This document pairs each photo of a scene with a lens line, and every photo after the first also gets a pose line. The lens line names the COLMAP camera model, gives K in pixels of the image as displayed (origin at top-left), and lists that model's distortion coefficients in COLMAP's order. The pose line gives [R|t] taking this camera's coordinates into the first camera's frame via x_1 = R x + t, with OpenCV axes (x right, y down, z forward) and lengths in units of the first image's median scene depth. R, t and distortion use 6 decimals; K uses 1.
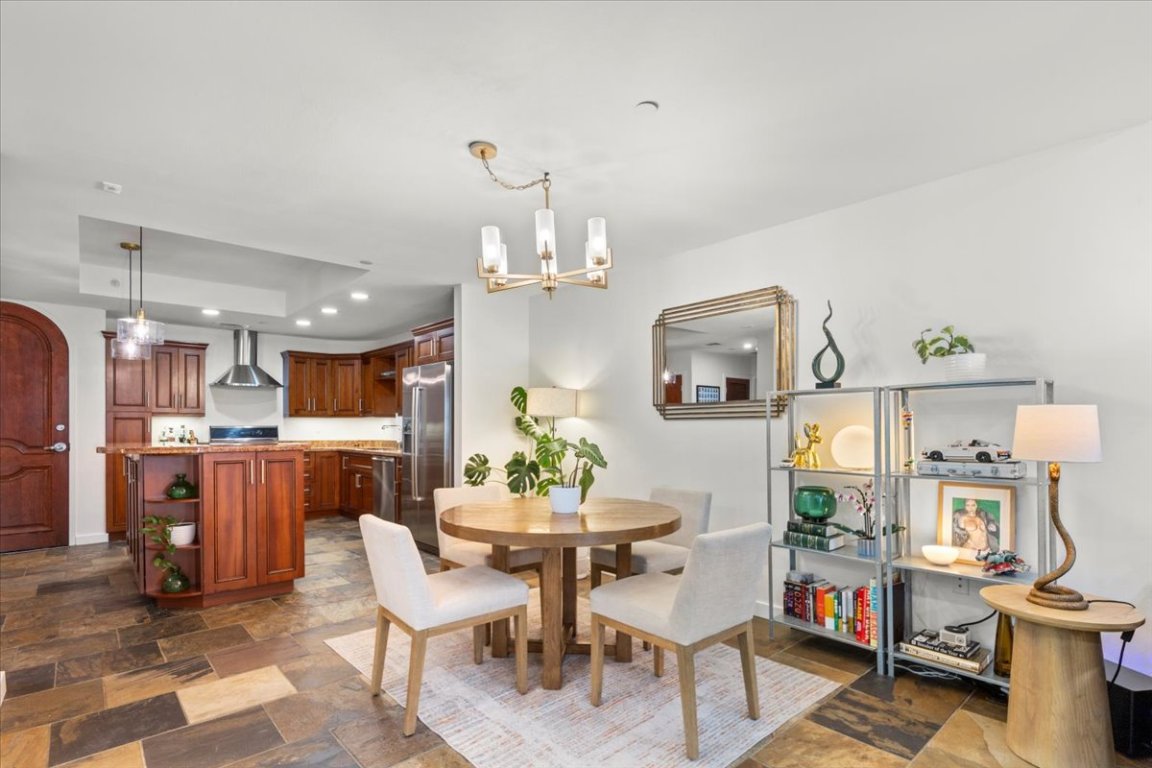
lens RADIAL K [[557.1, 0, 592.6], [0, 557.1, 423.8], [0, 0, 1]] dist [-0.003149, 0.003119]
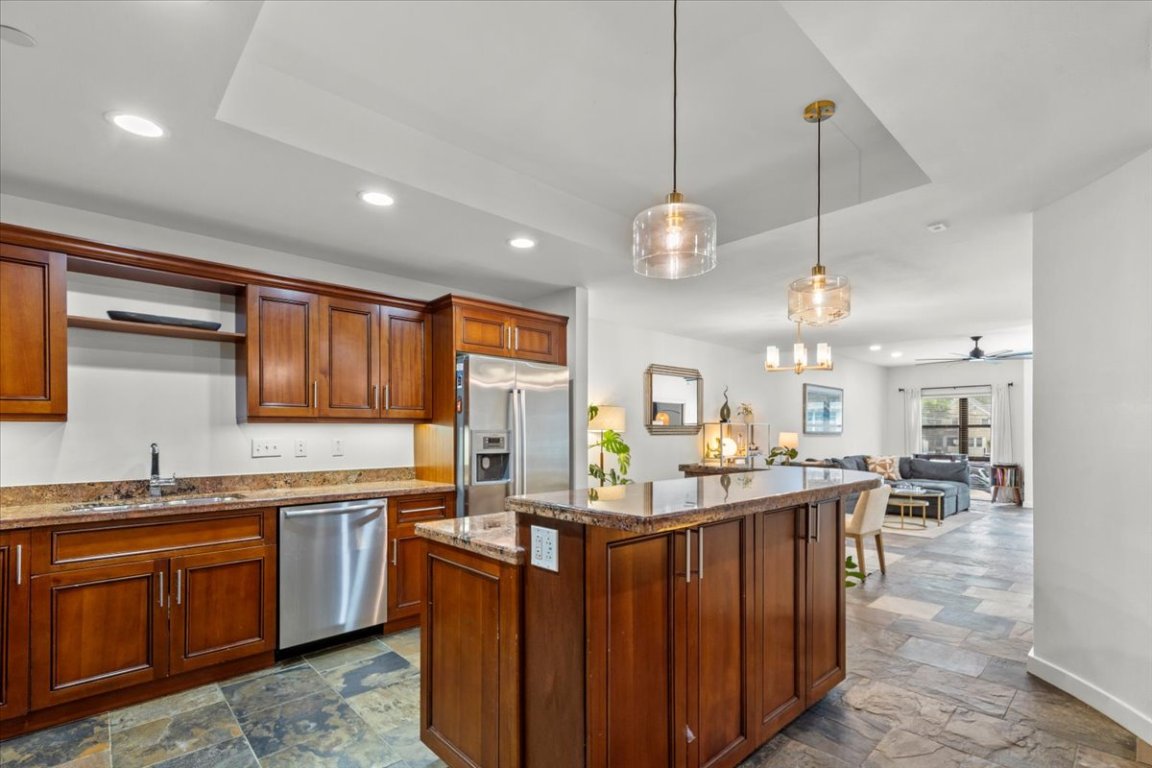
lens RADIAL K [[528.6, 0, 588.9], [0, 528.6, 431.2], [0, 0, 1]] dist [0.012669, -0.002969]
pose [[-0.015852, 0.004730, 0.999863, -0.941230], [-0.002584, 0.999985, -0.004771, -0.006416], [-0.999871, -0.002659, -0.015840, 0.846682]]
